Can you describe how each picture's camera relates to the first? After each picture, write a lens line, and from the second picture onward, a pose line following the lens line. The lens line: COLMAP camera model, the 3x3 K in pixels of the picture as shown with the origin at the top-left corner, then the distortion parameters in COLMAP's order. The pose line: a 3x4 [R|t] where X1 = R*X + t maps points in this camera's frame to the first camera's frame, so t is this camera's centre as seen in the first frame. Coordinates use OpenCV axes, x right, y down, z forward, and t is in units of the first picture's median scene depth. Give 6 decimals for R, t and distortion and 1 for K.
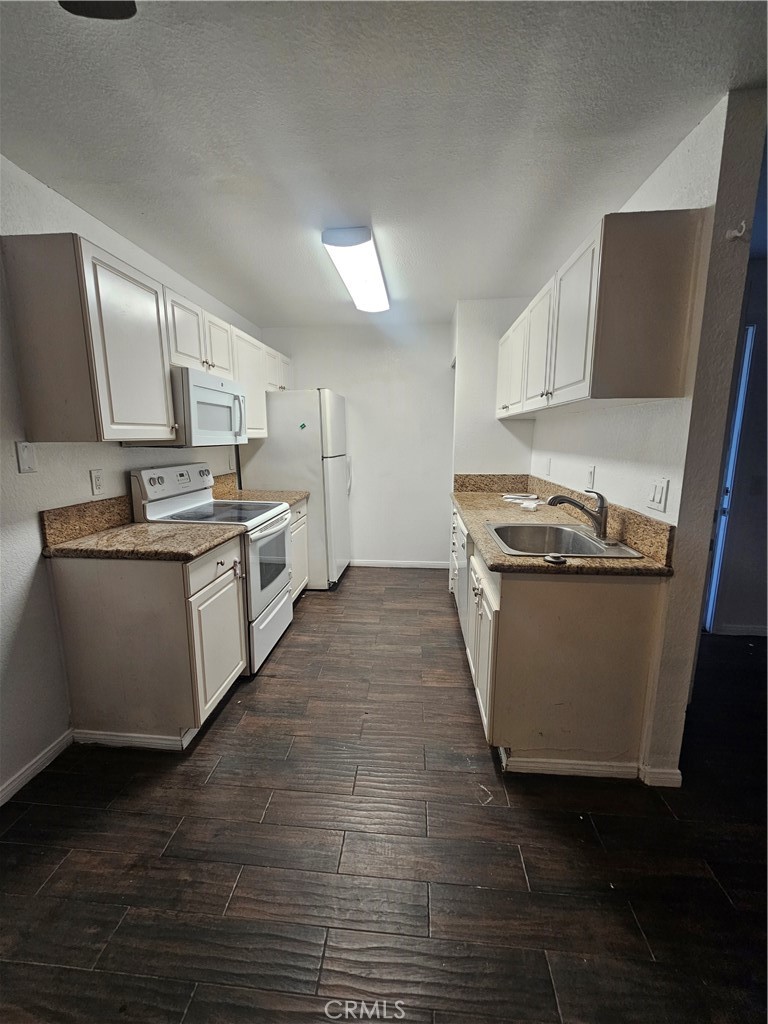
lens RADIAL K [[418.9, 0, 377.8], [0, 418.9, 510.2], [0, 0, 1]] dist [-0.002742, -0.000322]
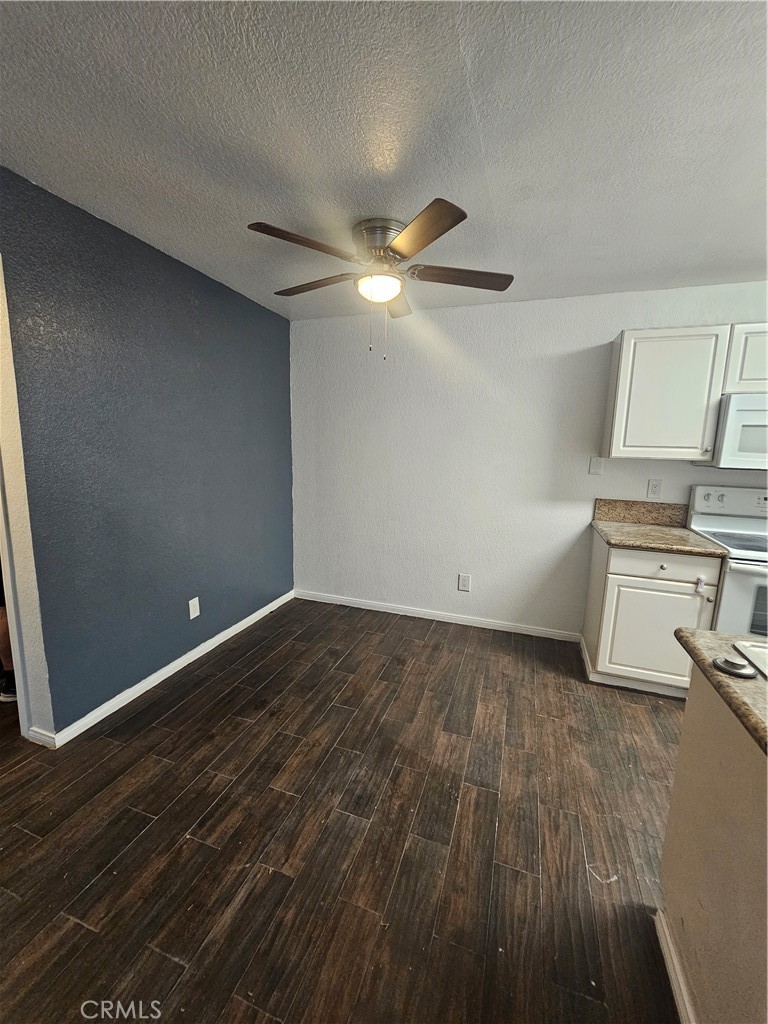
lens RADIAL K [[418.9, 0, 381.6], [0, 418.9, 511.4], [0, 0, 1]] dist [-0.002742, -0.000322]
pose [[-0.240703, 0.150697, -0.958829, 0.846591], [-0.193680, 0.960548, 0.199588, -0.095994], [0.951078, 0.233747, -0.202020, 0.445295]]
